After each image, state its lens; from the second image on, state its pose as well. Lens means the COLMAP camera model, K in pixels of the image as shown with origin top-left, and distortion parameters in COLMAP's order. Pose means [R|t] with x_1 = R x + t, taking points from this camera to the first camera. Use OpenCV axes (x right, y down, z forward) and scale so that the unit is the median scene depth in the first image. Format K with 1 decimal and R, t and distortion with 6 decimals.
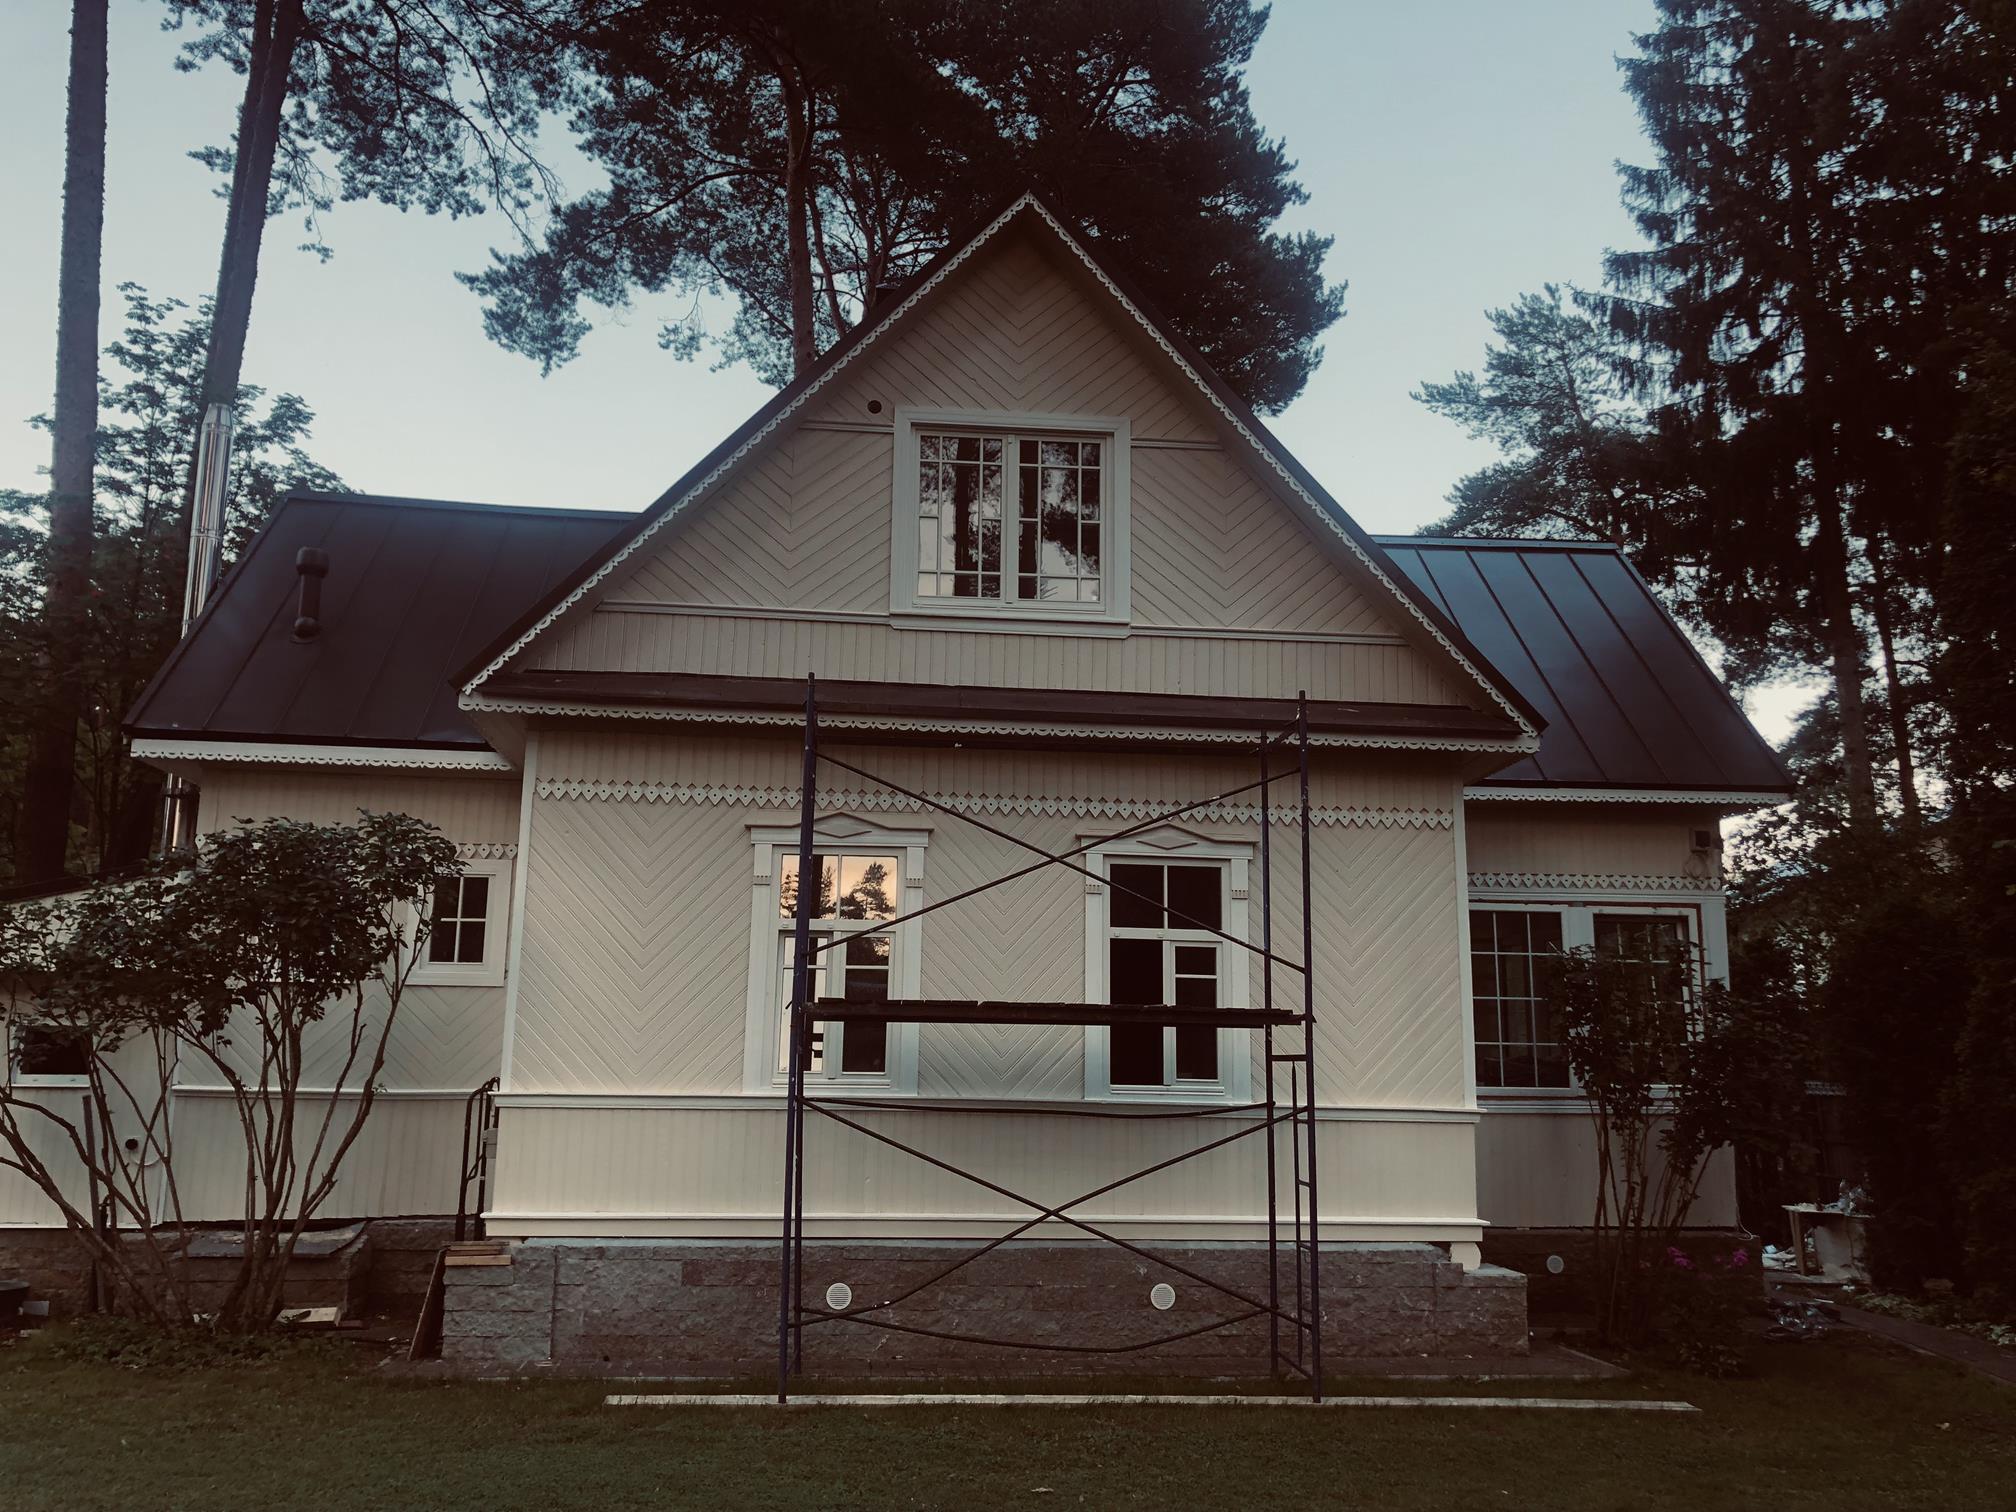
lens RADIAL K [[1772.1, 0, 1008.8], [0, 1772.1, 749.5], [0, 0, 1]] dist [0.033580, -0.027878]
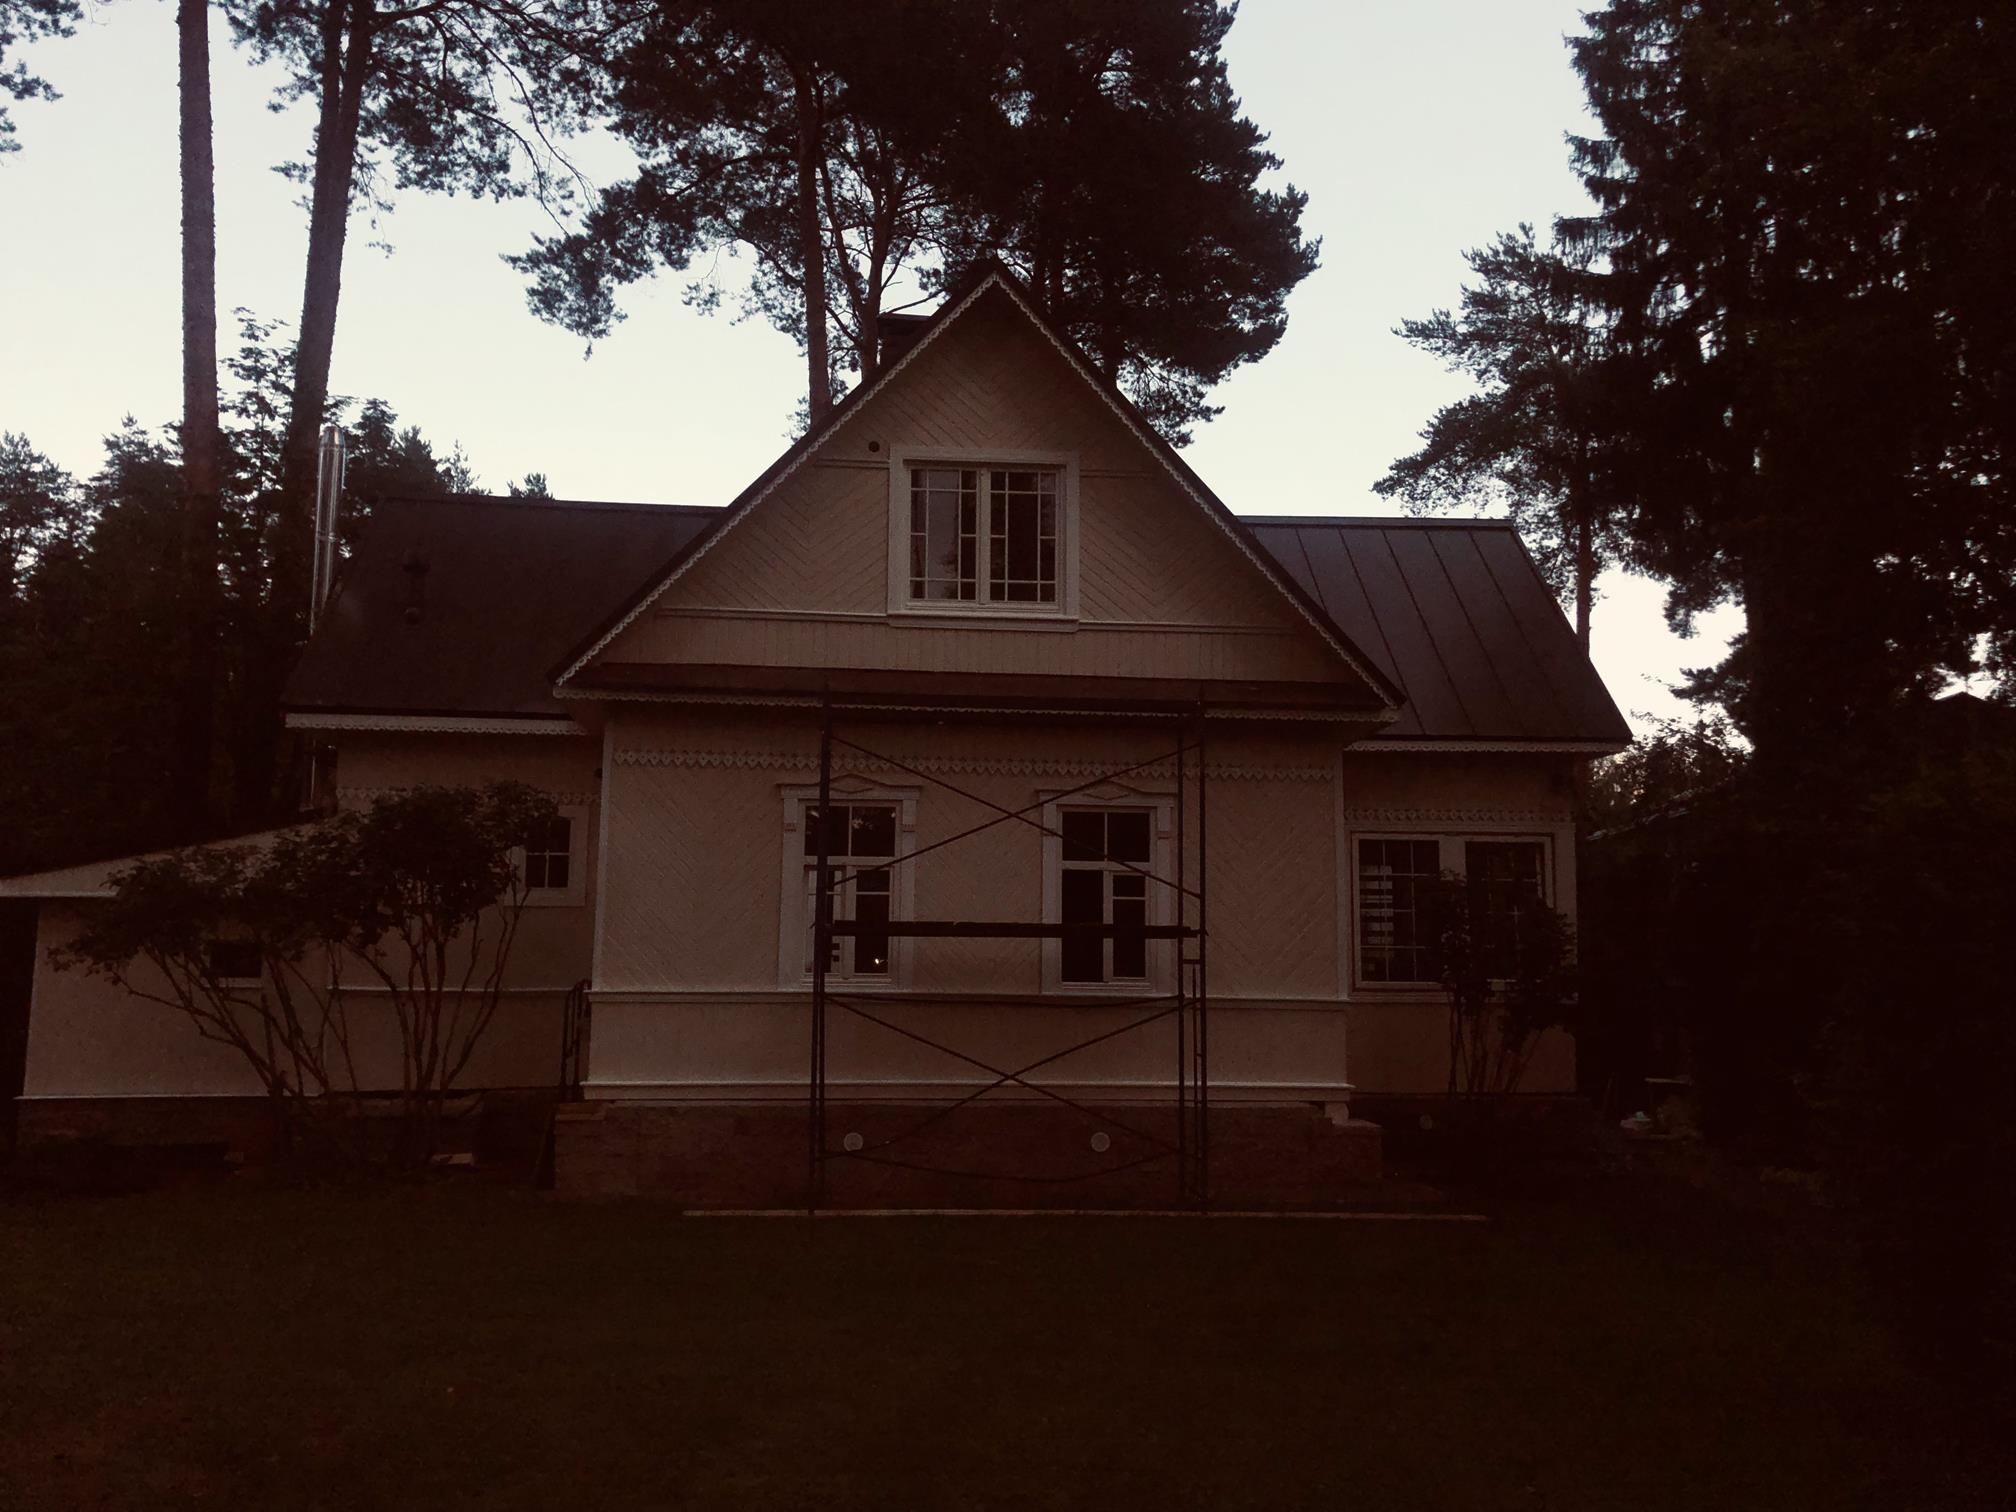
lens RADIAL K [[1772.1, 0, 1008.9], [0, 1772.1, 758.9], [0, 0, 1]] dist [0.033580, -0.027878]
pose [[0.999926, -0.006290, -0.010427, 0.029558], [0.006941, 0.997948, 0.063649, -0.050089], [0.010005, -0.063716, 0.997918, -0.247229]]
